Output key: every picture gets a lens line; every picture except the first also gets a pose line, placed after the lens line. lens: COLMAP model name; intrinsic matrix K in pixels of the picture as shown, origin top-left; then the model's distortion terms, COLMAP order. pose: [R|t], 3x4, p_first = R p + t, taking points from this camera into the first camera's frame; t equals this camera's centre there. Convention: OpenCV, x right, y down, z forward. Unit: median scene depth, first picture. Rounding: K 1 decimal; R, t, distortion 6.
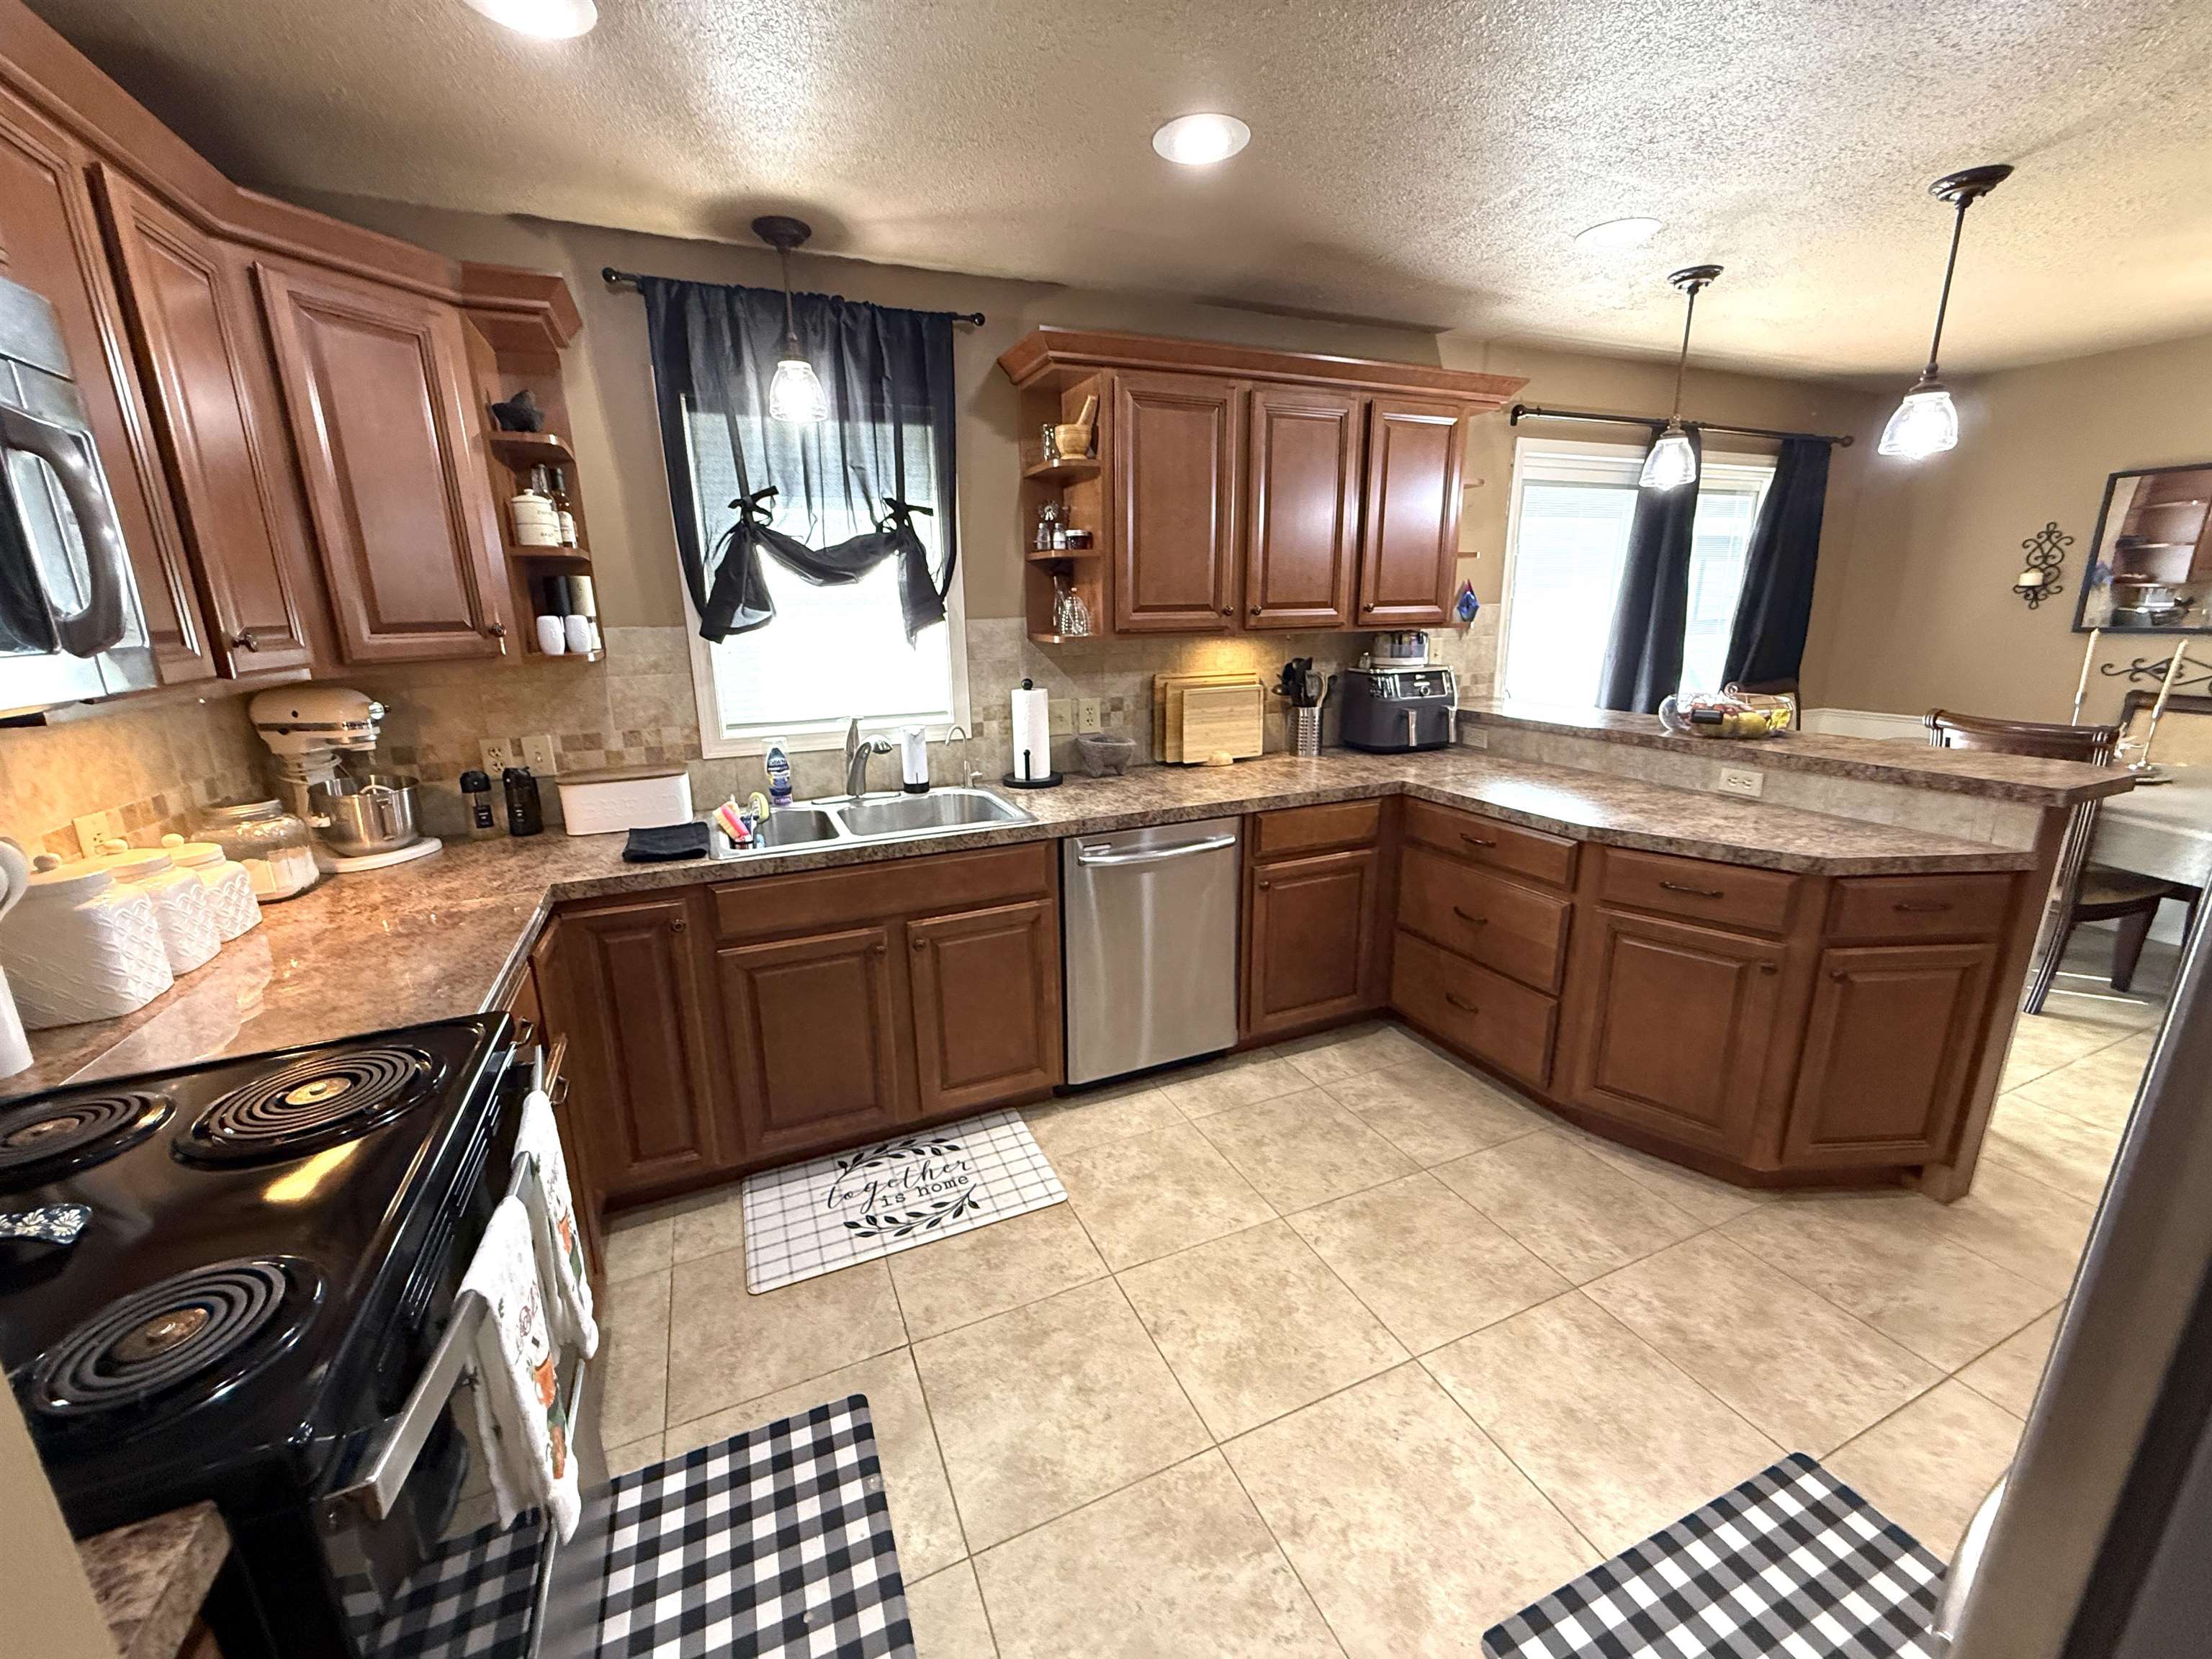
lens RADIAL K [[874.2, 0, 1082.6], [0, 874.2, 824.5], [0, 0, 1]] dist [0.000058, 0.000121]
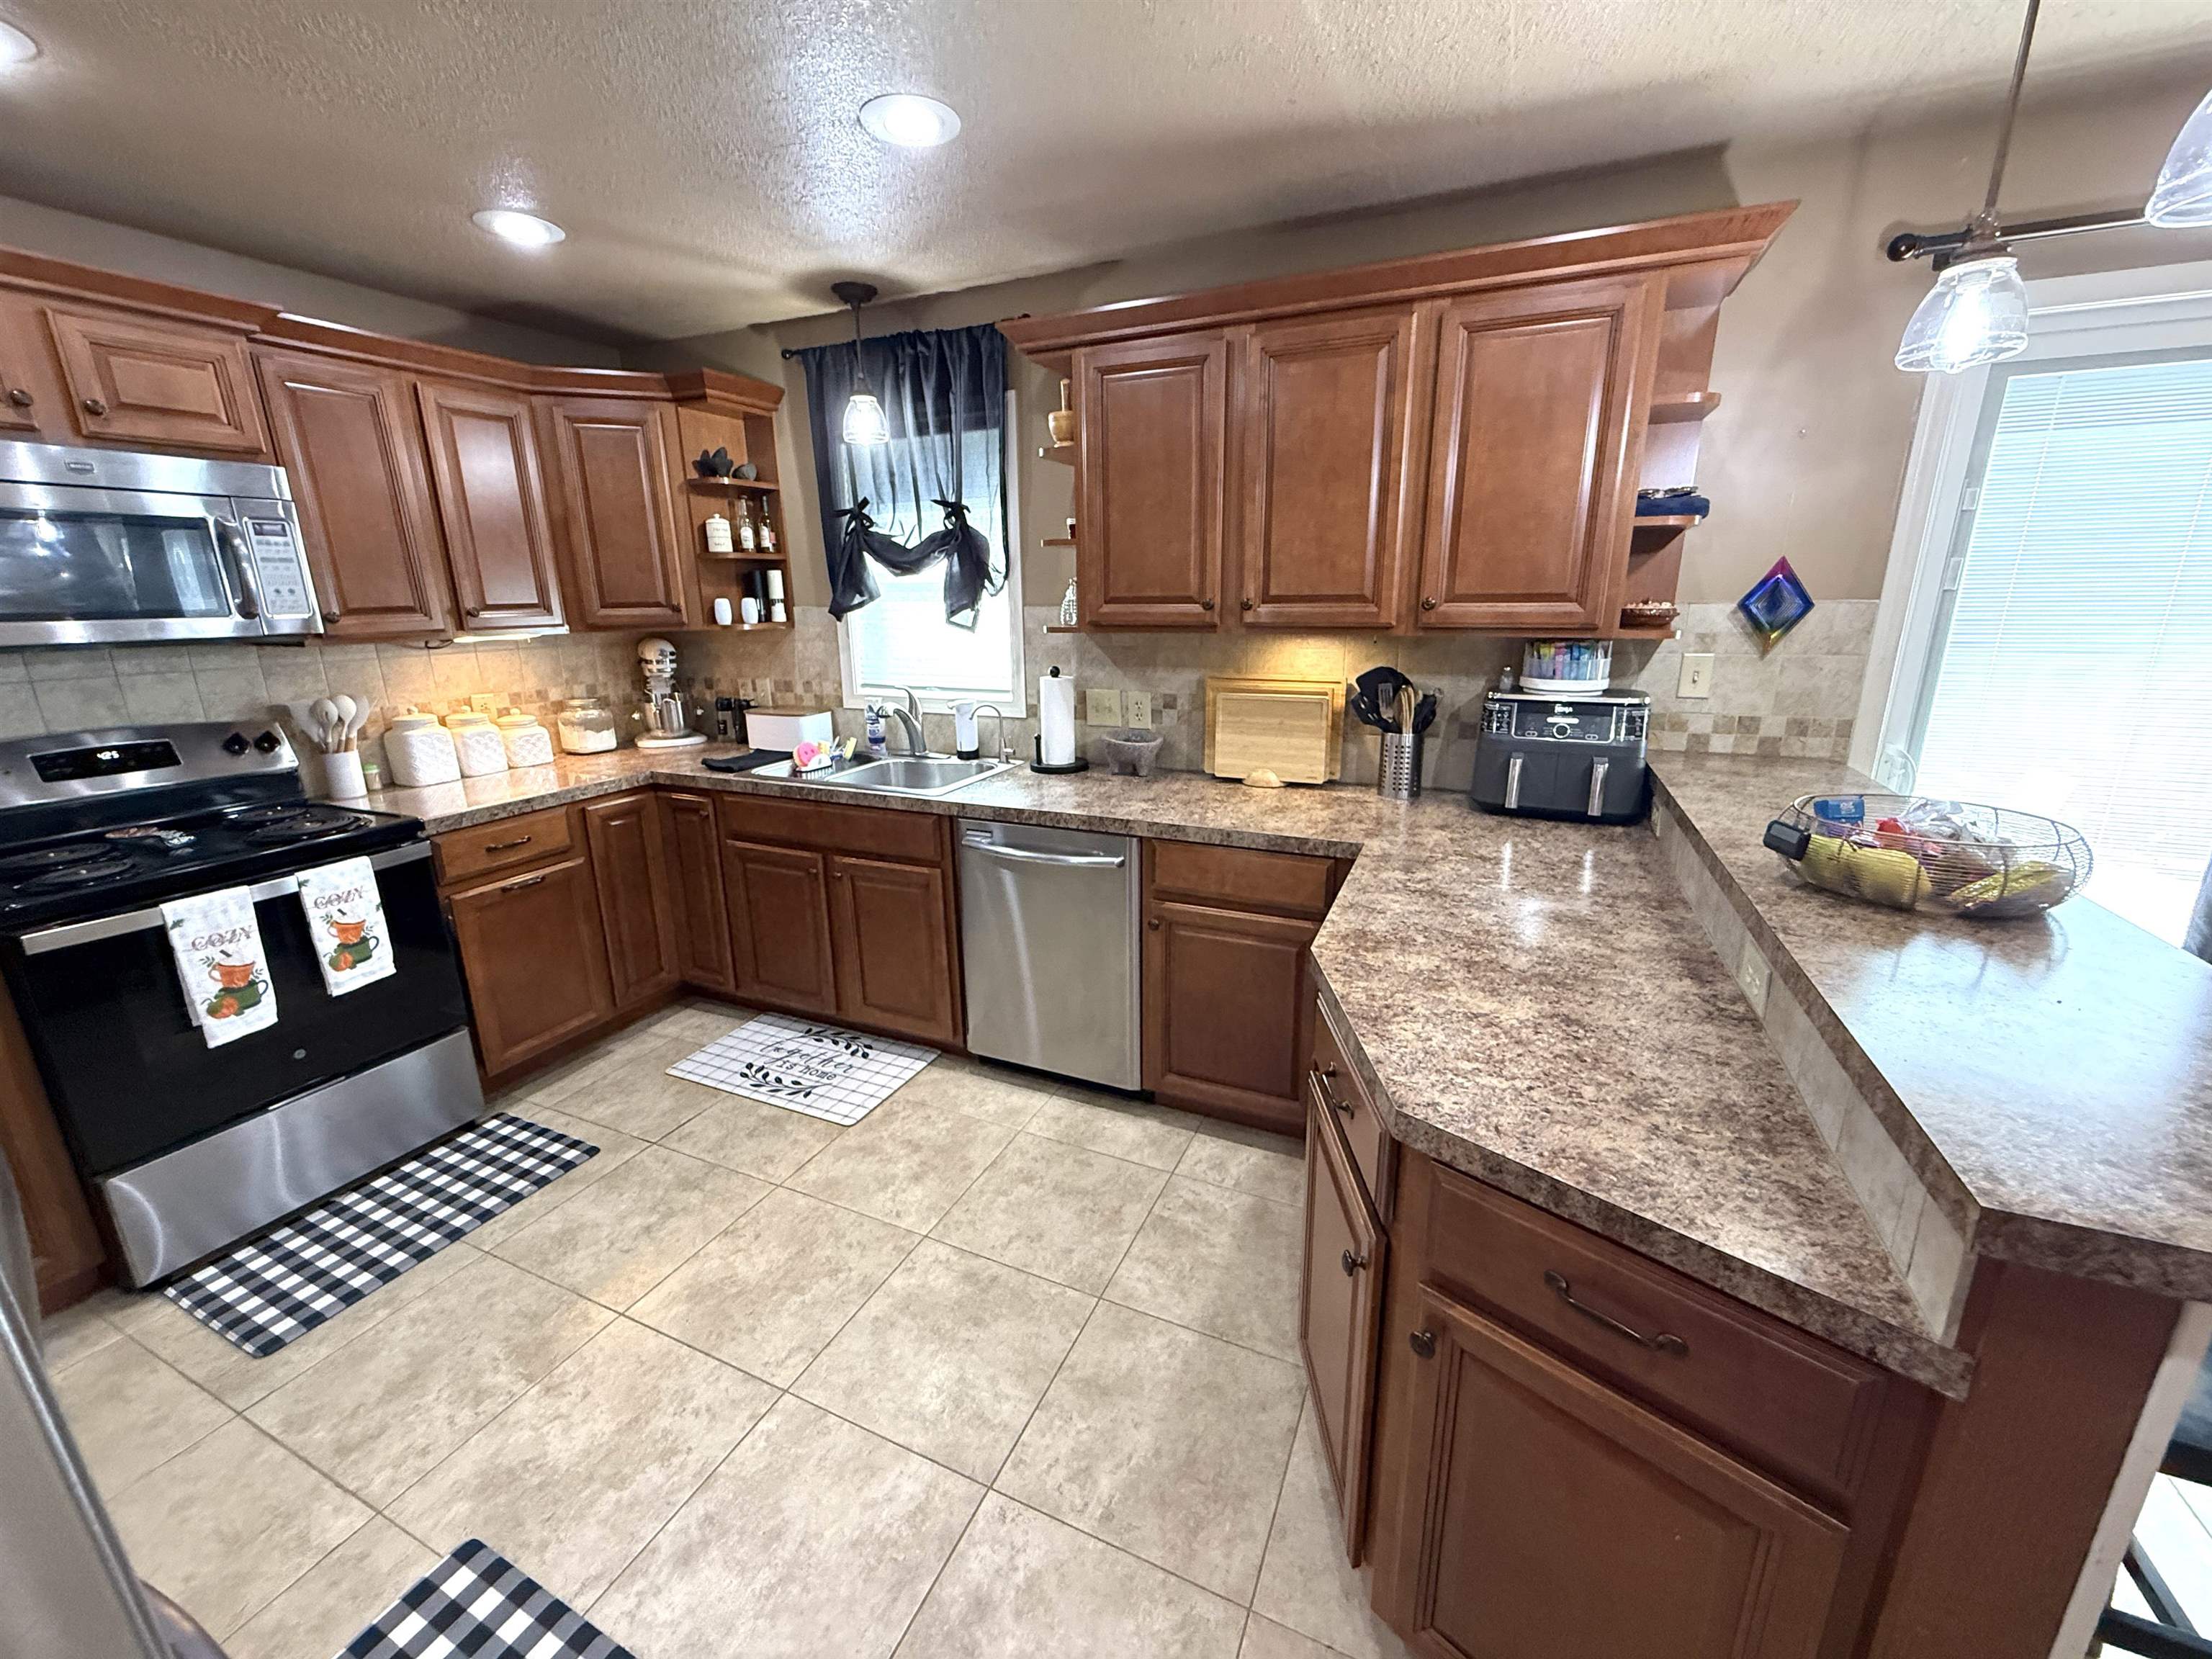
lens RADIAL K [[865.9, 0, 1097.8], [0, 865.9, 821.6], [0, 0, 1]] dist [0.000613, 0.000172]
pose [[0.676390, 0.200850, -0.708630, 0.822358], [-0.181511, 0.977883, 0.103912, -0.116903], [0.713828, 0.058339, 0.697887, 0.383406]]
